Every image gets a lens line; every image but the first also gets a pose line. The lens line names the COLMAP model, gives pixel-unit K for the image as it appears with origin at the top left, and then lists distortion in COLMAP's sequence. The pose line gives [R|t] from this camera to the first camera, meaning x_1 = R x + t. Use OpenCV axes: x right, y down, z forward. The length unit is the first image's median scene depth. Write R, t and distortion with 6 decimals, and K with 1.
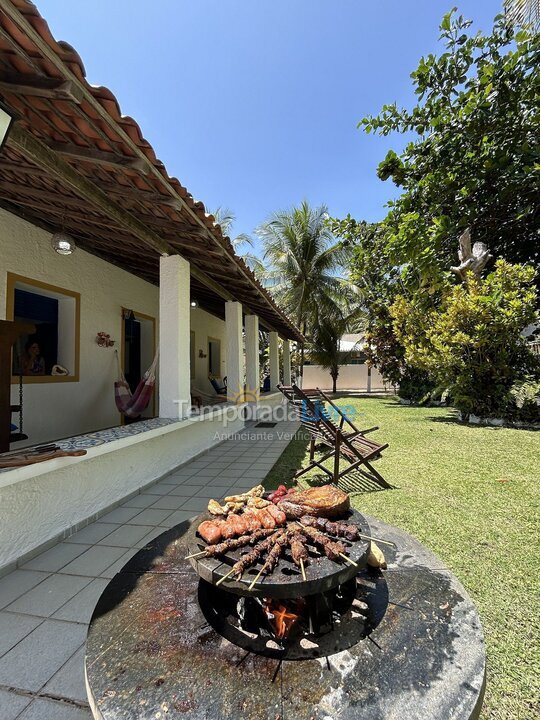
lens RADIAL K [[290.0, 0, 269.0], [0, 290.0, 362.2], [0, 0, 1]] dist [-0.009099, 0.000292]
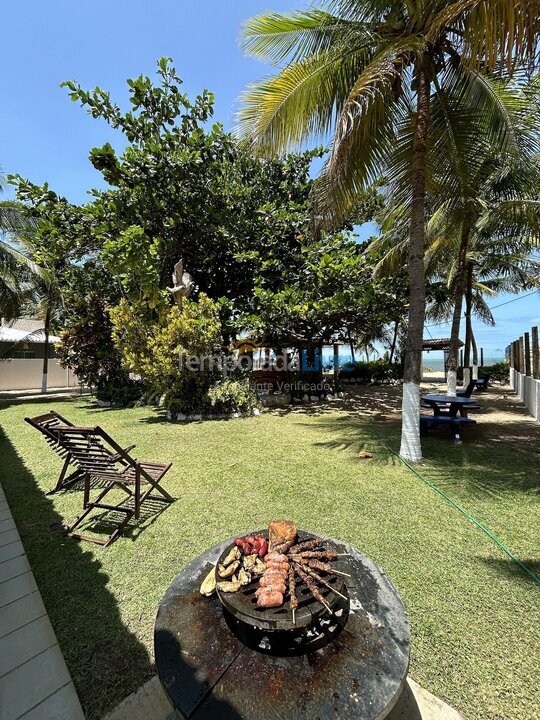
lens RADIAL K [[290.0, 0, 268.9], [0, 290.0, 359.9], [0, 0, 1]] dist [-0.009099, 0.000292]
pose [[0.522559, 0.021029, 0.852344, -0.143777], [-0.033164, 0.999441, -0.004326, -0.049772], [-0.851958, -0.026007, 0.522964, 0.041269]]
